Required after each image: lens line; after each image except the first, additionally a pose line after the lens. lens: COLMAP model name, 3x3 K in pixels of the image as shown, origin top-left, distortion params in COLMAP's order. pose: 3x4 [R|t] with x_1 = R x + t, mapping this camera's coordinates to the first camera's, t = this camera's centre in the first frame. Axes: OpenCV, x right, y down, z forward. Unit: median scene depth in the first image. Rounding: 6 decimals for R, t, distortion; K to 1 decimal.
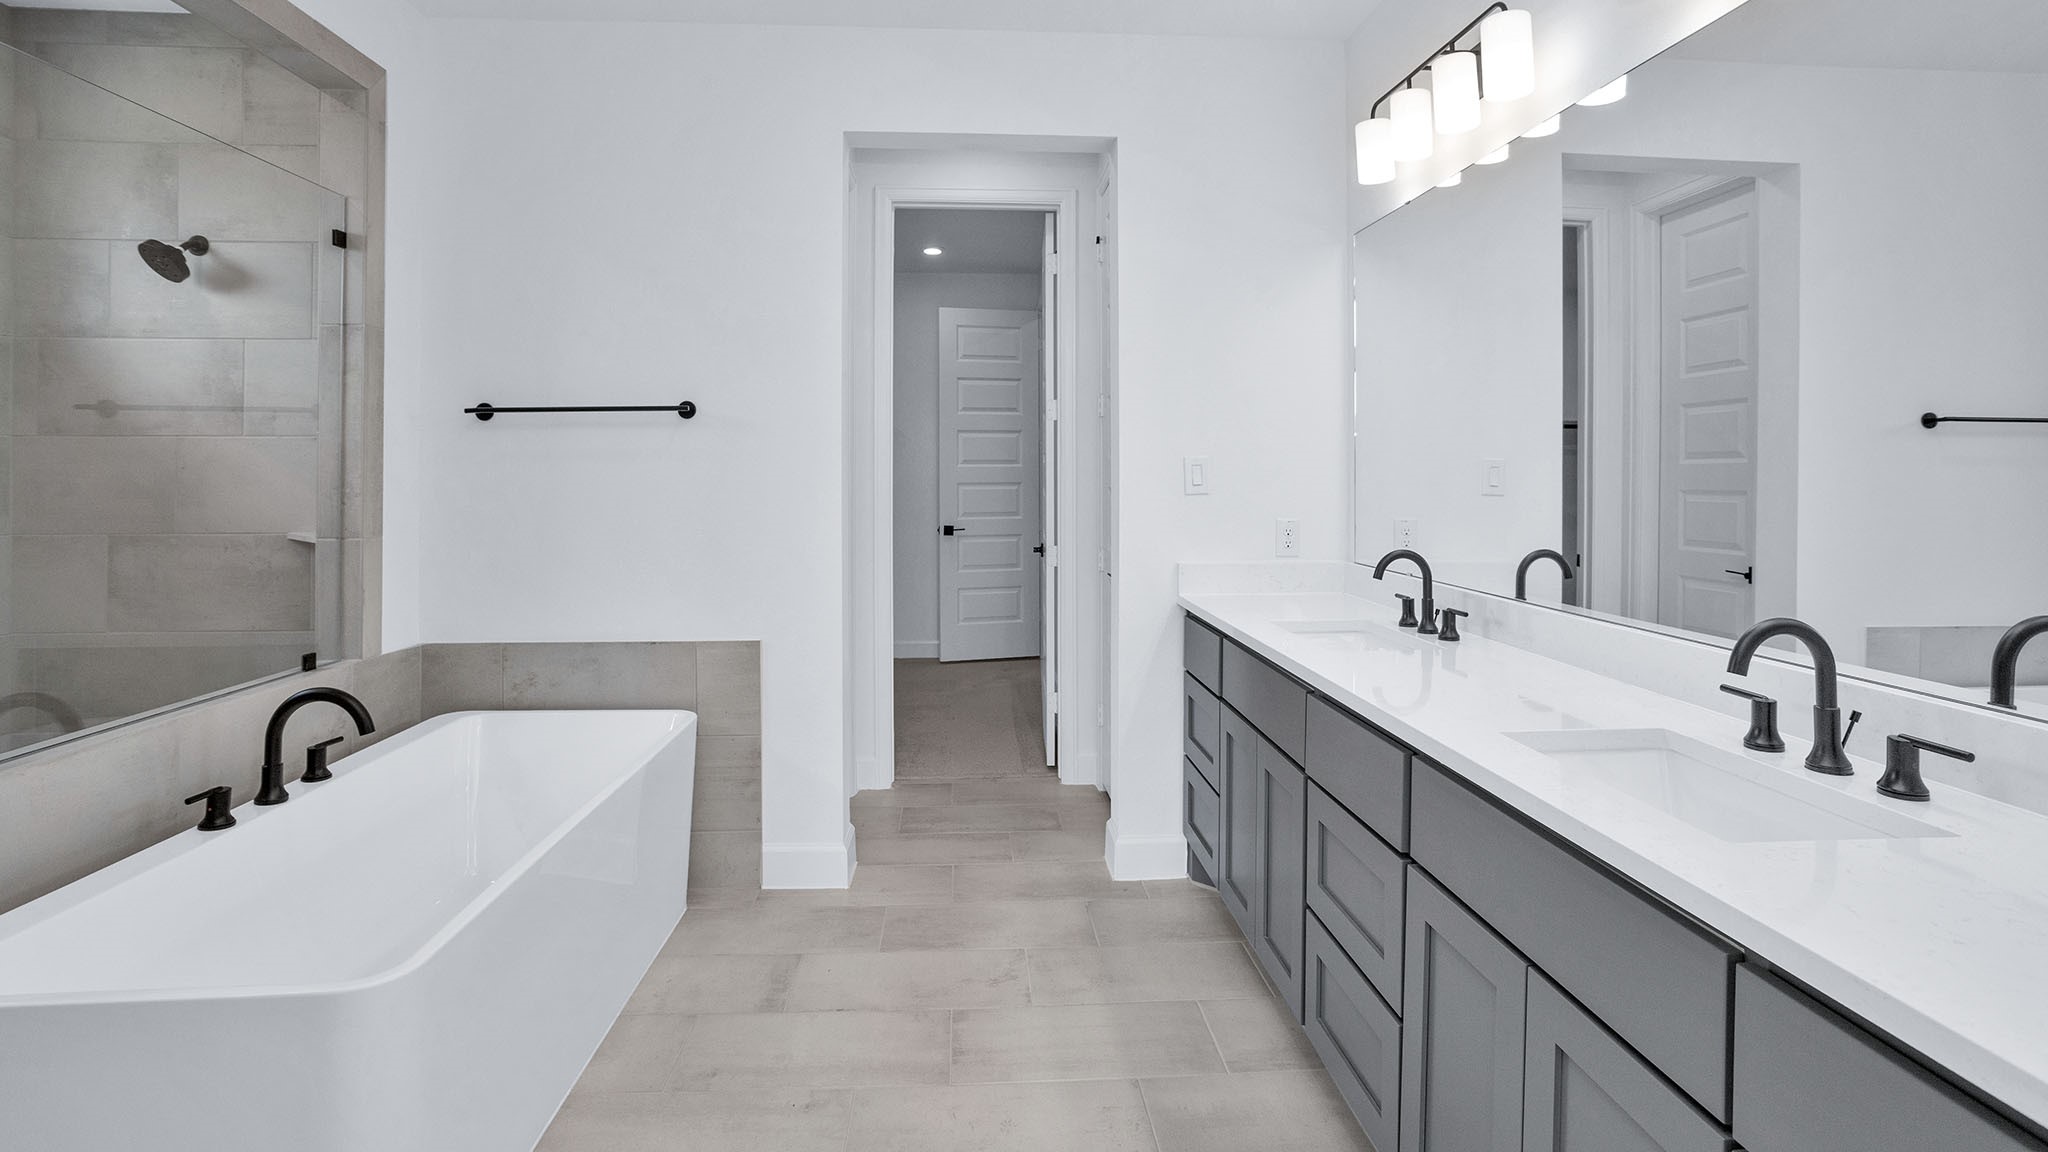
lens RADIAL K [[976.3, 0, 1028.2], [0, 976.3, 493.3], [0, 0, 1]] dist [-0.002107, 0.000798]
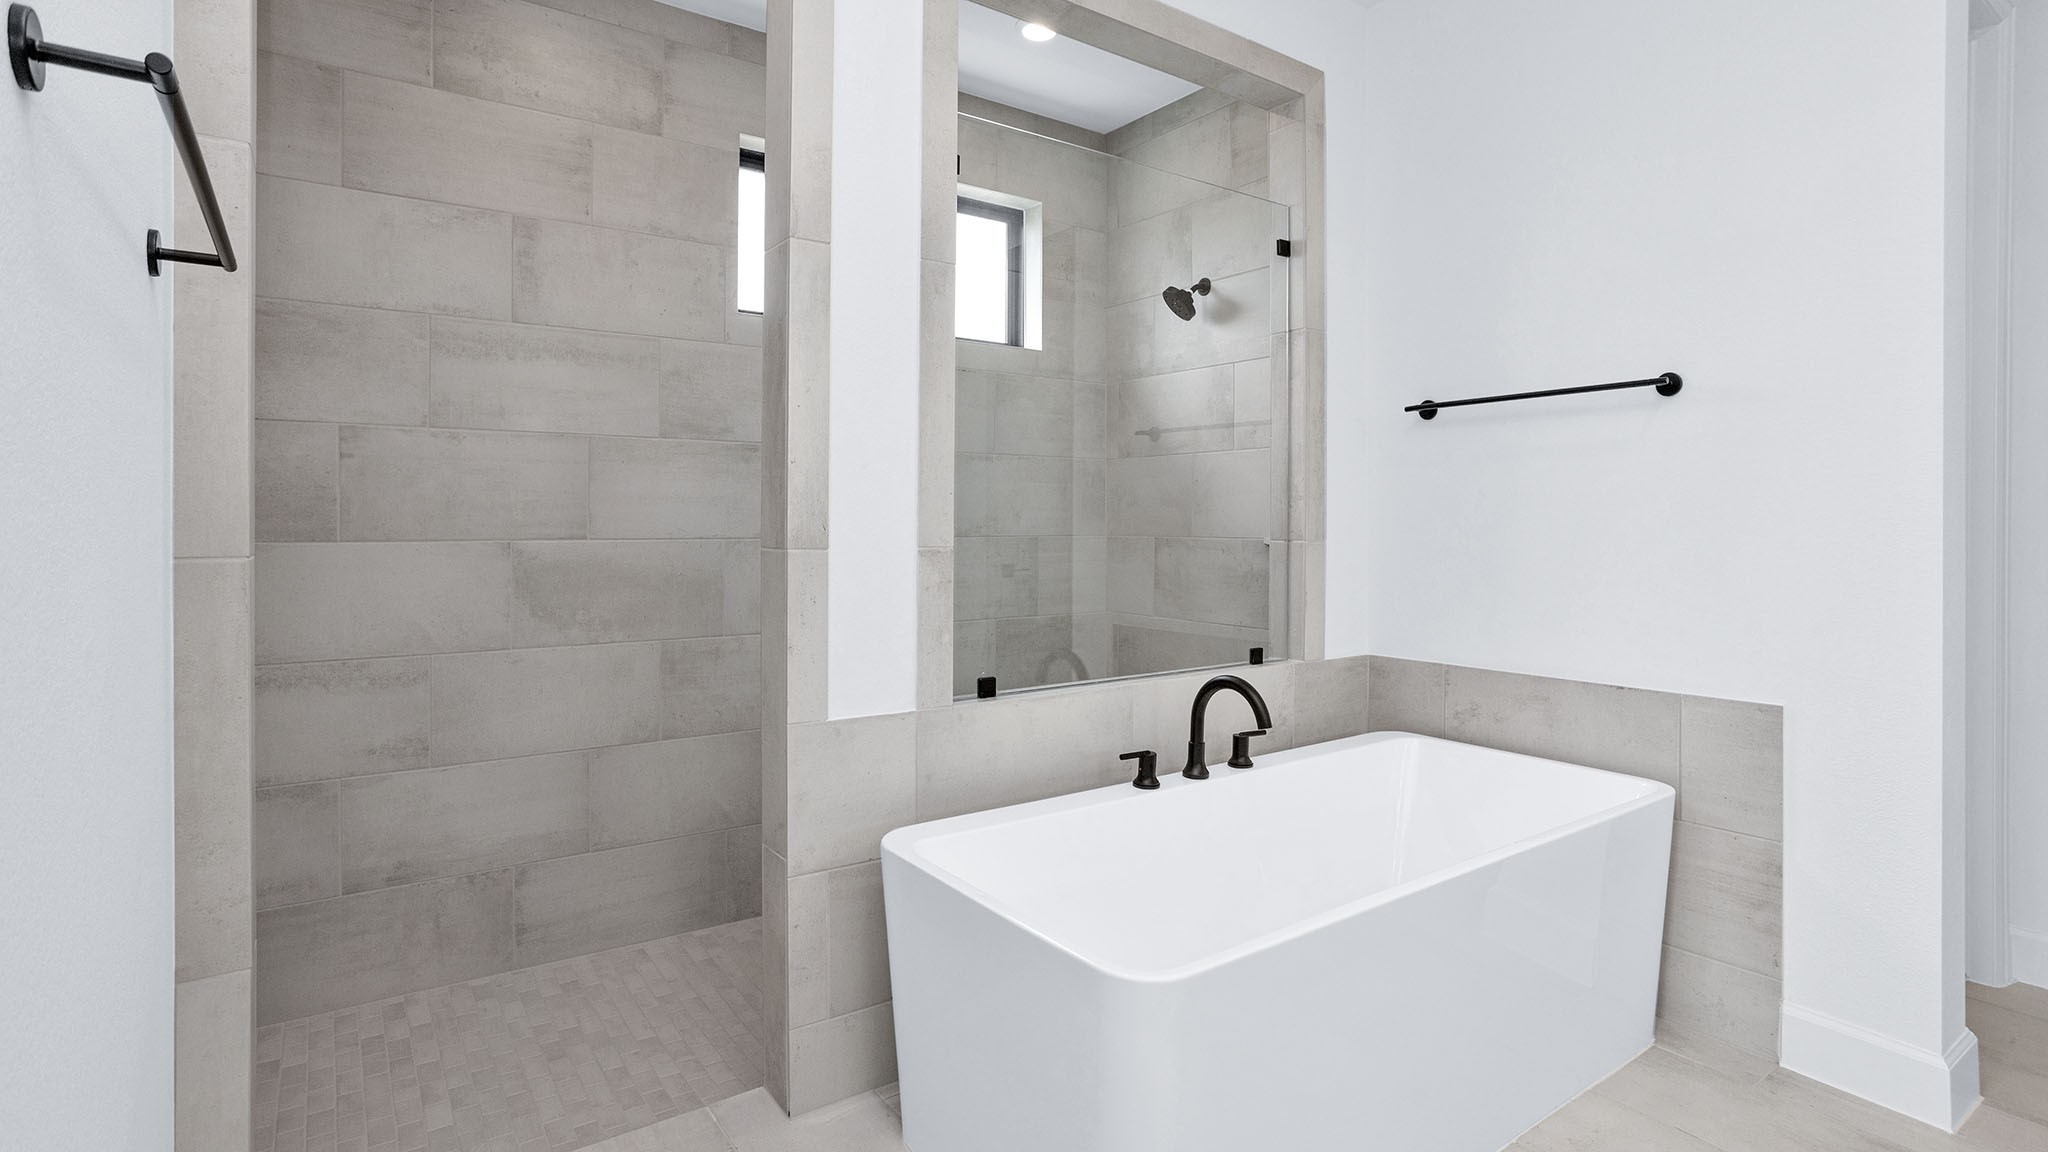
lens RADIAL K [[995.3, 0, 1027.0], [0, 995.3, 528.7], [0, 0, 1]] dist [-0.051777, 0.029616]
pose [[0.527338, 0.002603, -0.849652, 0.035958], [-0.012218, 0.999915, -0.004520, 0.040871], [0.849568, 0.012765, 0.527325, 0.209924]]
